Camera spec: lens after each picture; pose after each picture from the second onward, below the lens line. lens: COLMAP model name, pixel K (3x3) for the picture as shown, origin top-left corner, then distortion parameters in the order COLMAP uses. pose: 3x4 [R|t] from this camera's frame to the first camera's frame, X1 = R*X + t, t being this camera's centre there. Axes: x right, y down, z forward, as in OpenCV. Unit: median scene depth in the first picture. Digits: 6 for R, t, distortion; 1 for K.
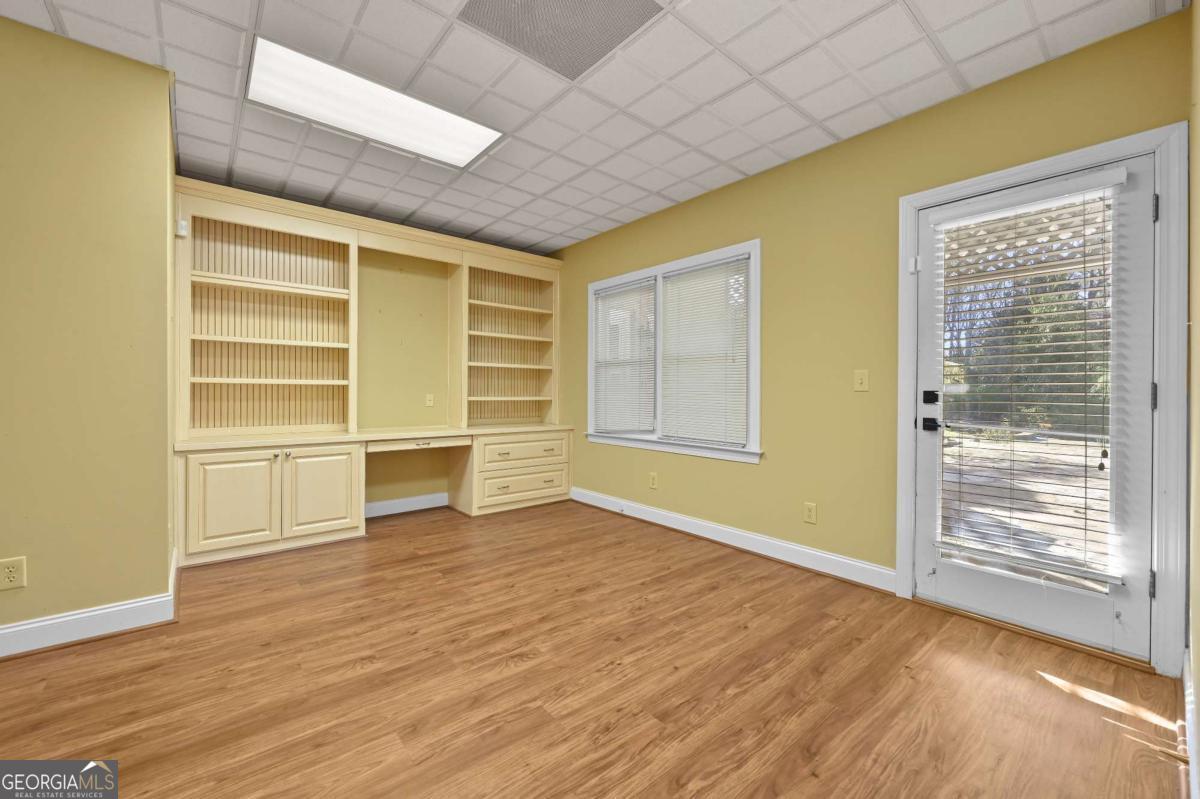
lens RADIAL K [[477.7, 0, 598.0], [0, 477.7, 394.3], [0, 0, 1]] dist [-0.001472, -0.000165]
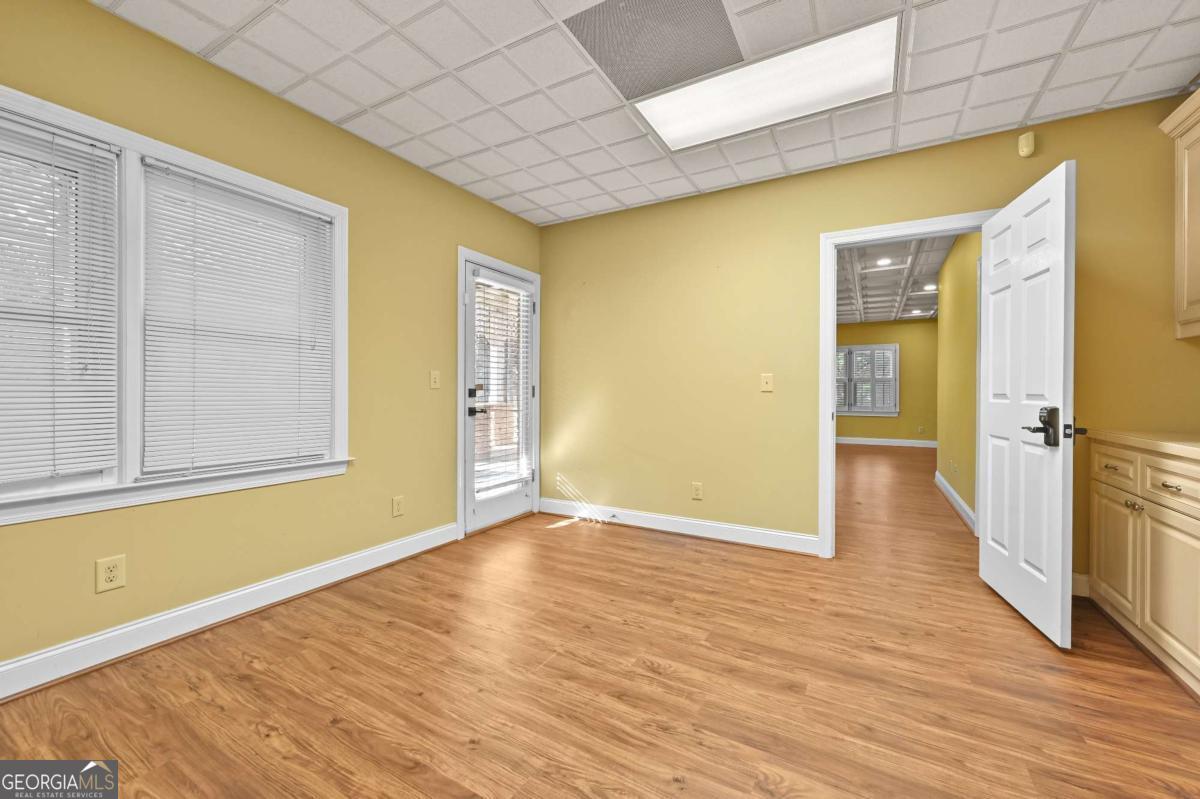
lens RADIAL K [[477.7, 0, 598.0], [0, 477.7, 394.3], [0, 0, 1]] dist [-0.001472, -0.000165]
pose [[-0.345172, -0.013832, 0.938437, -0.915957], [-0.003833, 0.999904, 0.013328, -0.012332], [-0.938531, 0.001004, -0.345192, 1.297888]]
